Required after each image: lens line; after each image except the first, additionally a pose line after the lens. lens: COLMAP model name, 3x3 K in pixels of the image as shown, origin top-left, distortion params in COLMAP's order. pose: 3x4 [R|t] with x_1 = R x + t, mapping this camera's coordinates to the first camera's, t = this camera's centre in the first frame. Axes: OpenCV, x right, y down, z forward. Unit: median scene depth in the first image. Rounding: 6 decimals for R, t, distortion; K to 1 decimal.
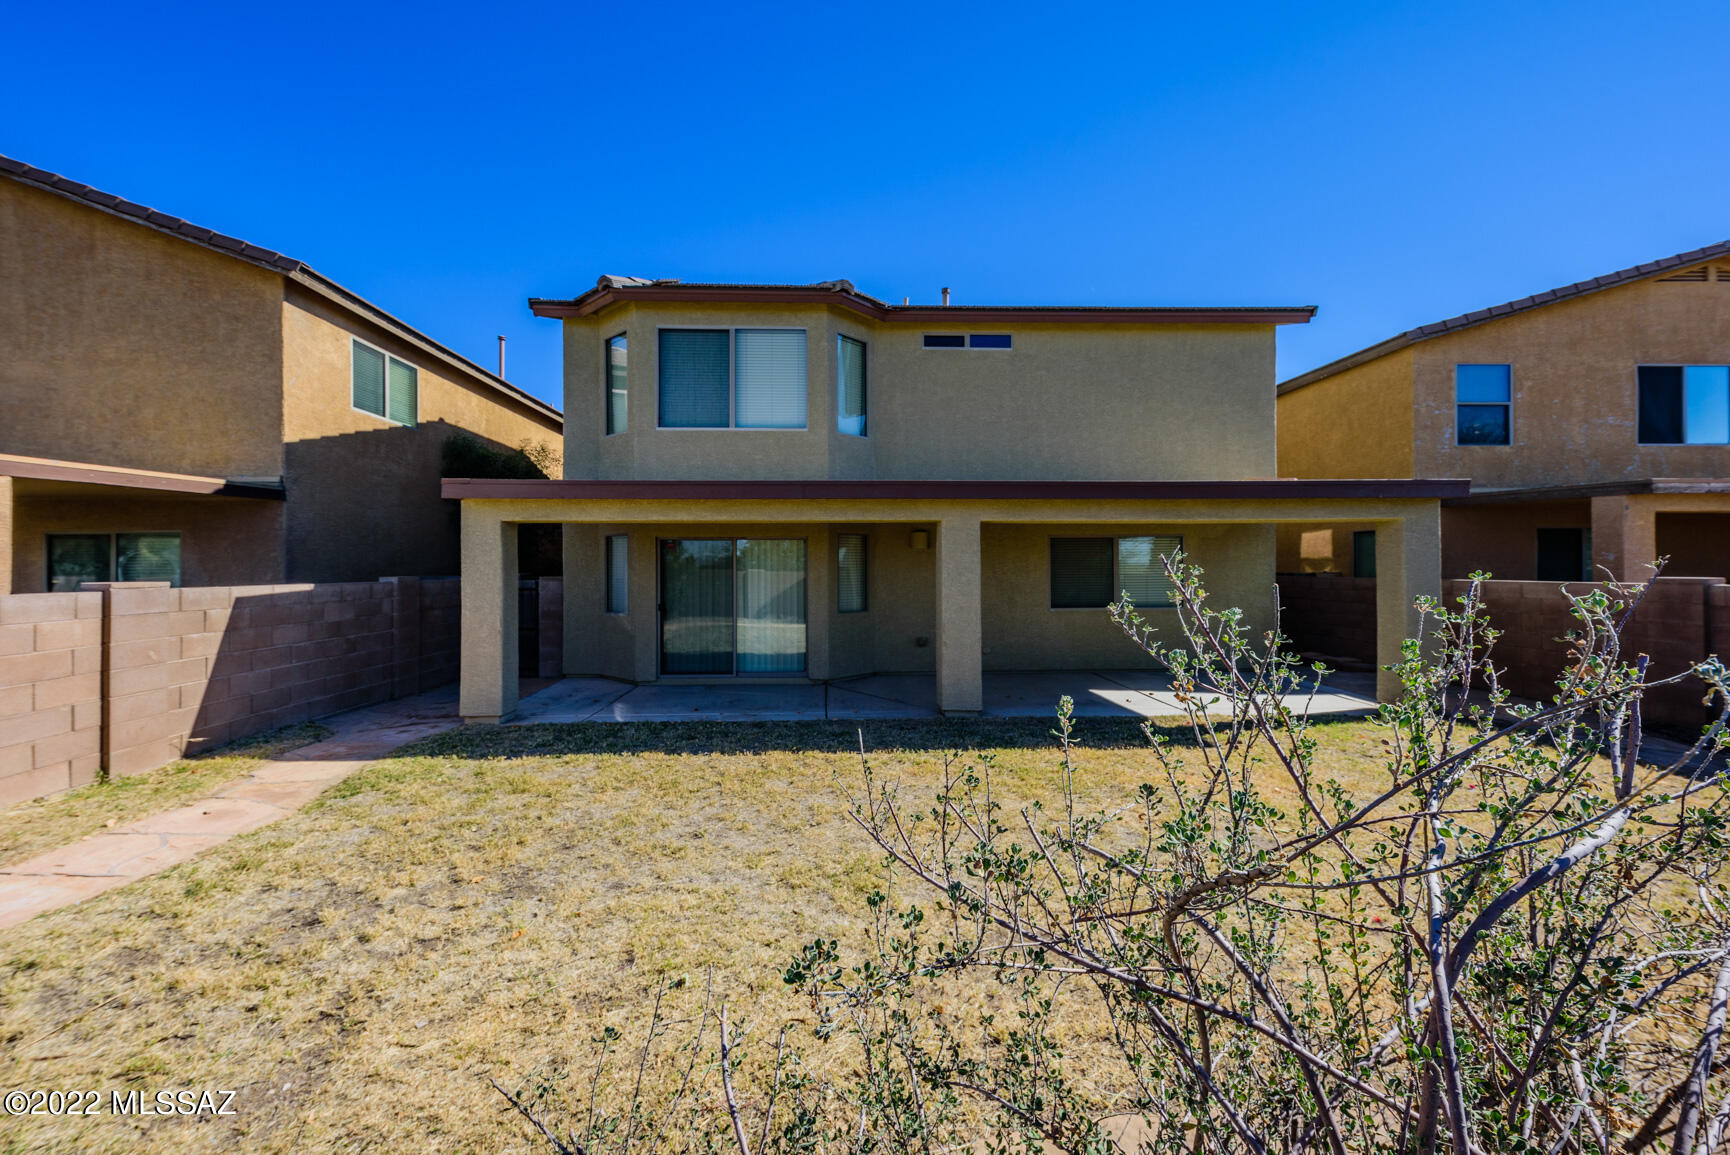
lens RADIAL K [[704.8, 0, 875.6], [0, 704.8, 561.3], [0, 0, 1]] dist [0.015161, -0.001052]
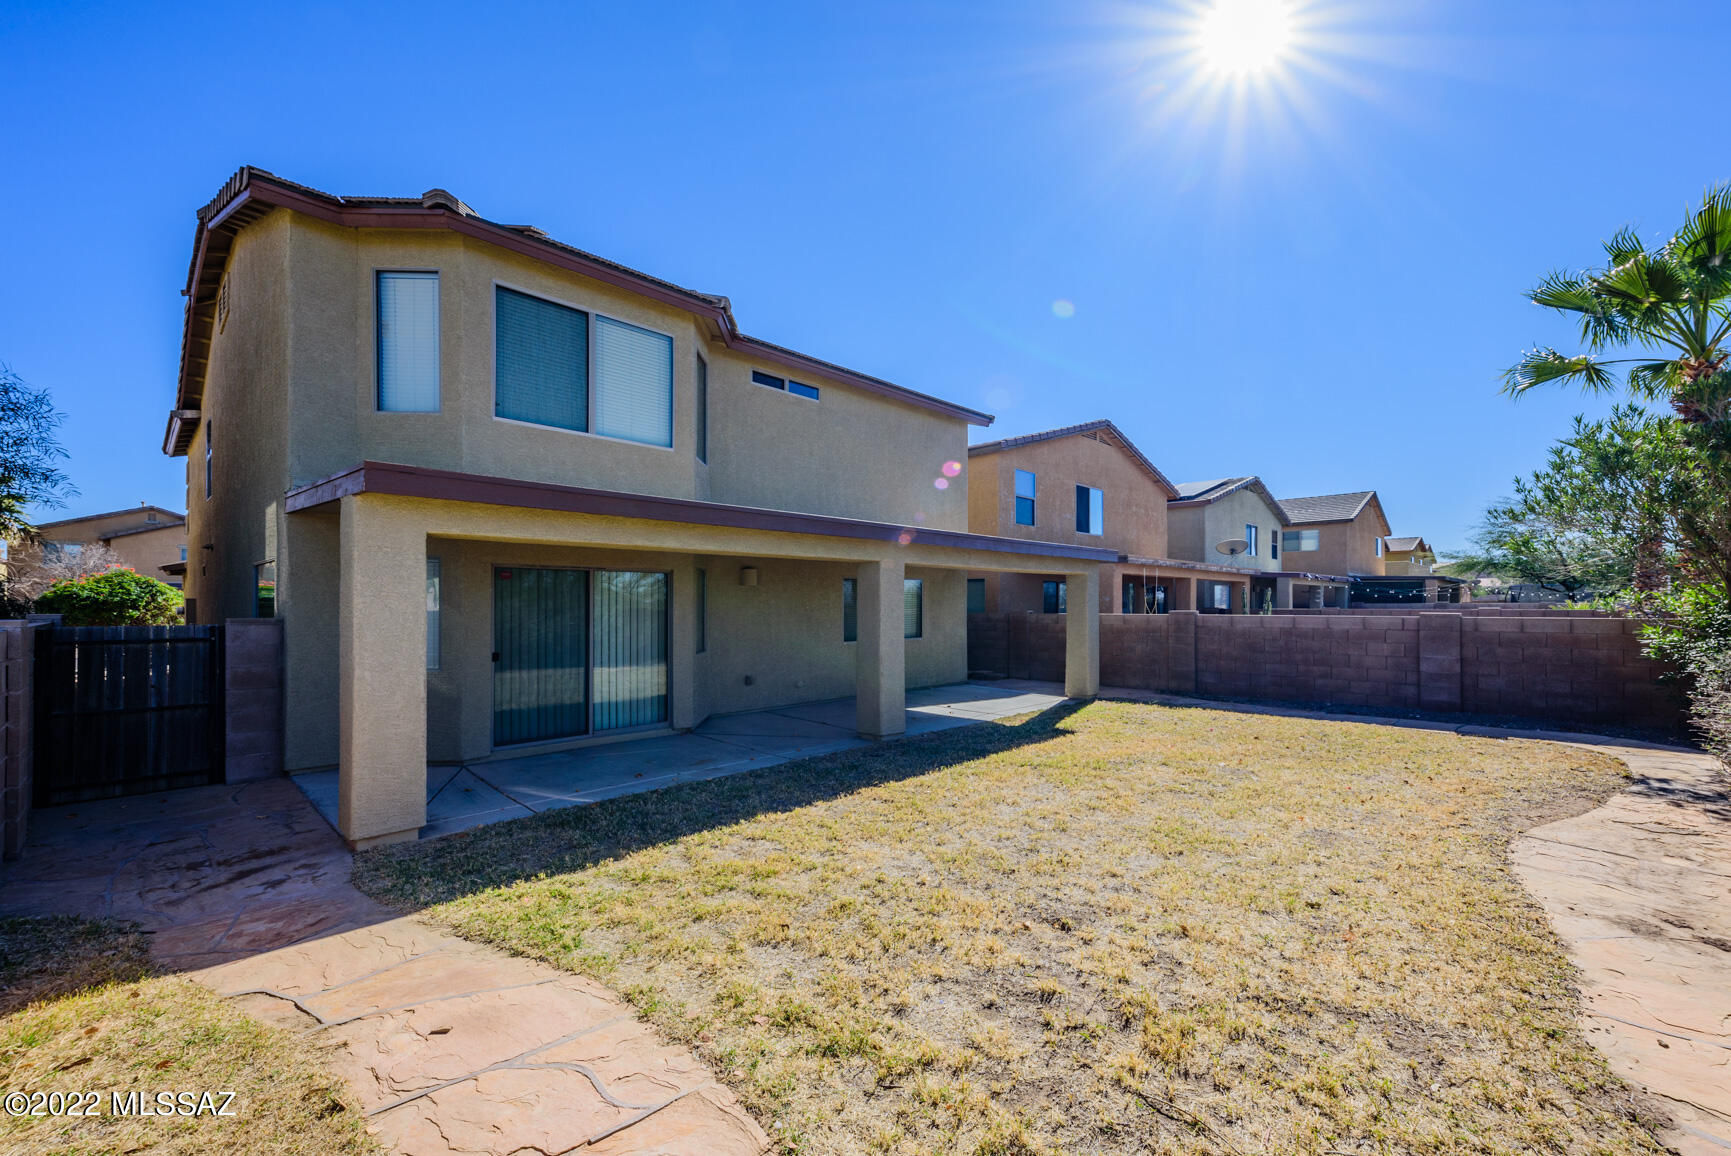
lens RADIAL K [[705.2, 0, 890.5], [0, 705.2, 604.8], [0, 0, 1]] dist [0.015161, -0.001052]
pose [[0.719020, 0.002662, 0.694984, -0.514400], [-0.007303, 0.999966, 0.003726, 0.003350], [-0.694951, -0.007755, 0.719016, 0.164404]]
